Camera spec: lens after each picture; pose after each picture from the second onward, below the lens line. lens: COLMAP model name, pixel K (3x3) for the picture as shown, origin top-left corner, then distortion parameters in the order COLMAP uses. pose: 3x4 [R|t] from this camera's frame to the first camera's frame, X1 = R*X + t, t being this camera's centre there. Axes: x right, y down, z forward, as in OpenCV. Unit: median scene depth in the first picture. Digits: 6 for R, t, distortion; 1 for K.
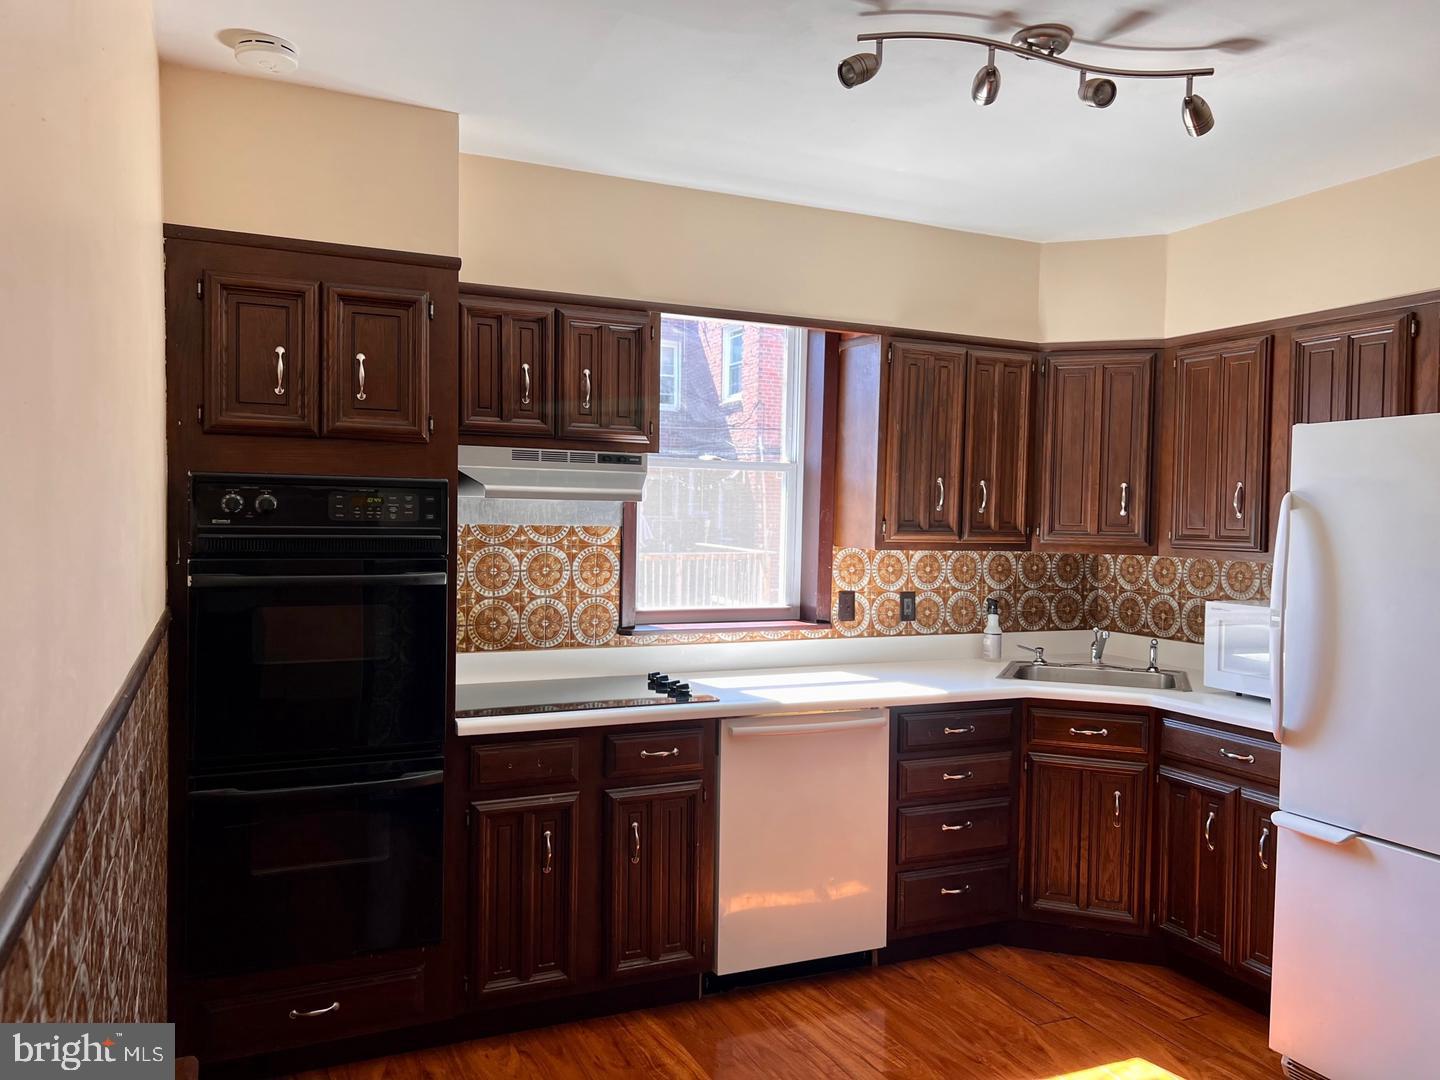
lens RADIAL K [[1079.2, 0, 725.5], [0, 1079.2, 546.7], [0, 0, 1]] dist [0.070615, -0.088785]
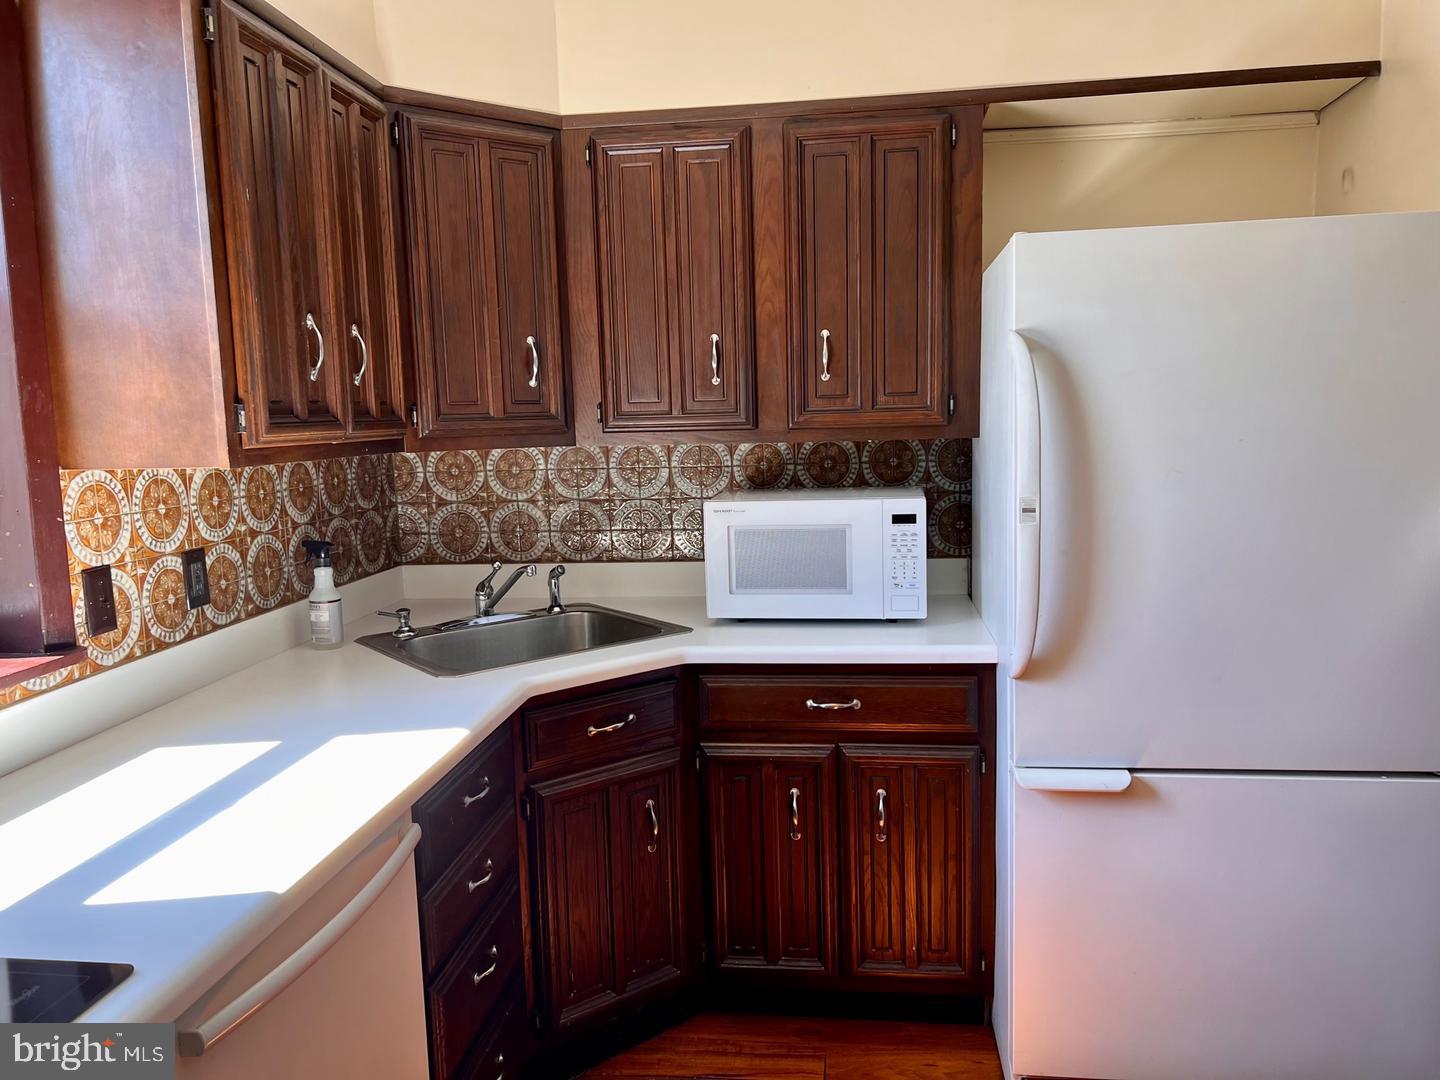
lens RADIAL K [[1079.2, 0, 725.5], [0, 1079.2, 546.7], [0, 0, 1]] dist [0.070615, -0.088785]
pose [[0.517860, -0.141290, 0.843717, -0.131390], [0.062359, 0.989877, 0.127492, -0.008955], [-0.853189, -0.013410, 0.521429, 0.529410]]
